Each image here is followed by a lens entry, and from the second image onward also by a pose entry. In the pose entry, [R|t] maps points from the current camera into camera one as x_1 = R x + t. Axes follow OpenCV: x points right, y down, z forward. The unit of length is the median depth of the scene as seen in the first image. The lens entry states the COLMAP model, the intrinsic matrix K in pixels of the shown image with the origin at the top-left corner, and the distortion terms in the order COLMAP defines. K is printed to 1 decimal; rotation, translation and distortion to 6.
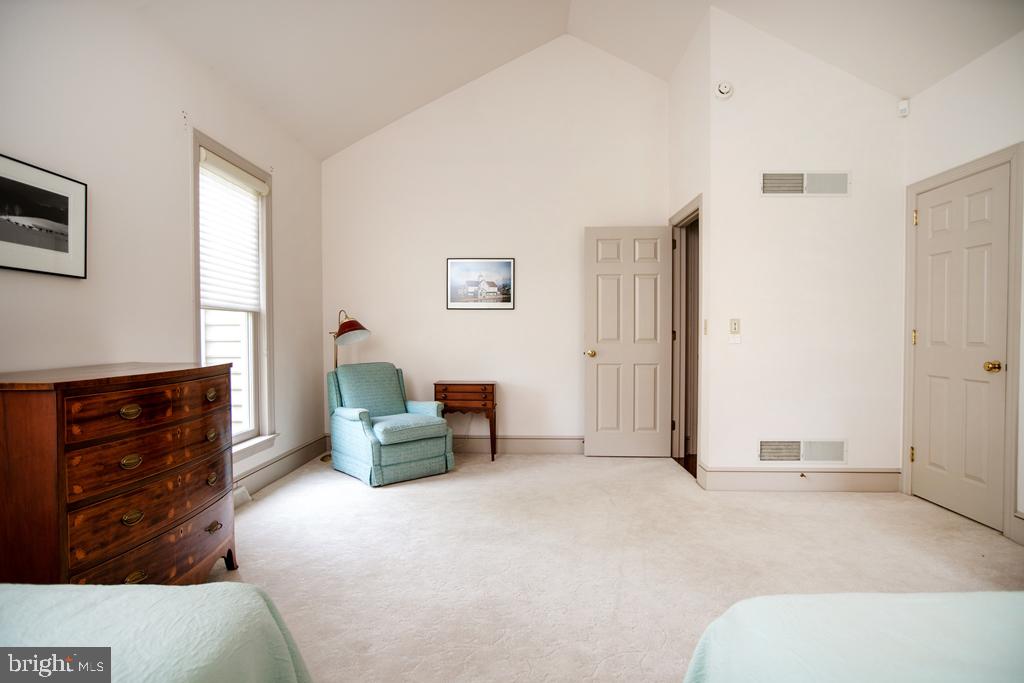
lens RADIAL K [[546.6, 0, 510.2], [0, 546.6, 346.0], [0, 0, 1]] dist [-0.053148, 0.031659]
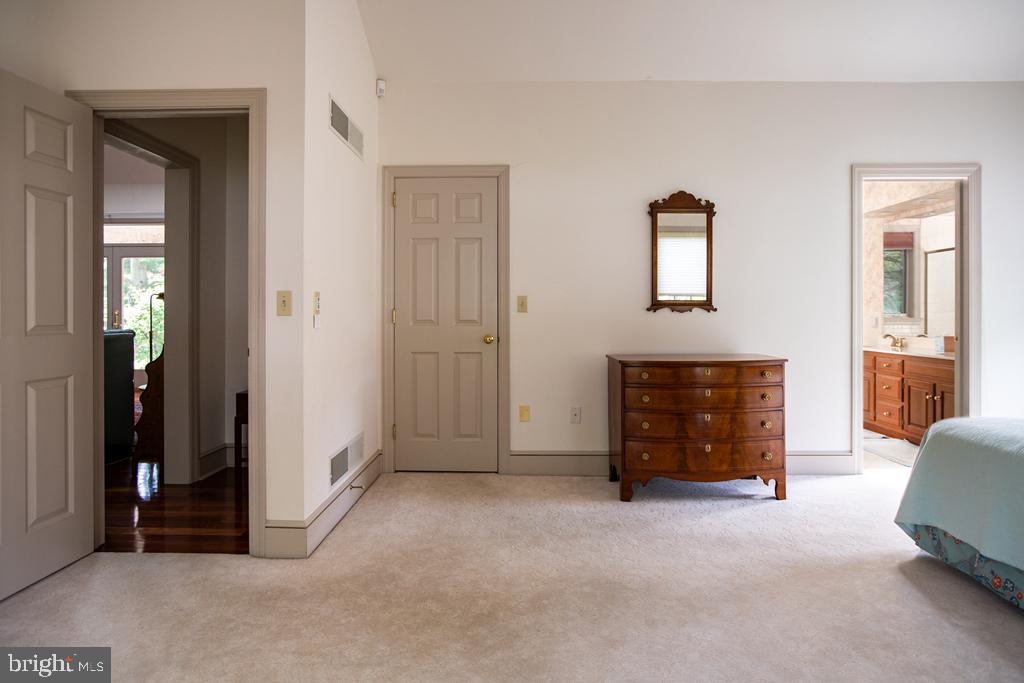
lens RADIAL K [[559.6, 0, 512.0], [0, 559.6, 310.8], [0, 0, 1]] dist [-0.056937, 0.034832]
pose [[-0.017170, -0.002620, 0.999849, -0.309084], [0.023334, 0.999723, 0.003020, -0.024826], [-0.999580, 0.023382, -0.017104, 0.792450]]
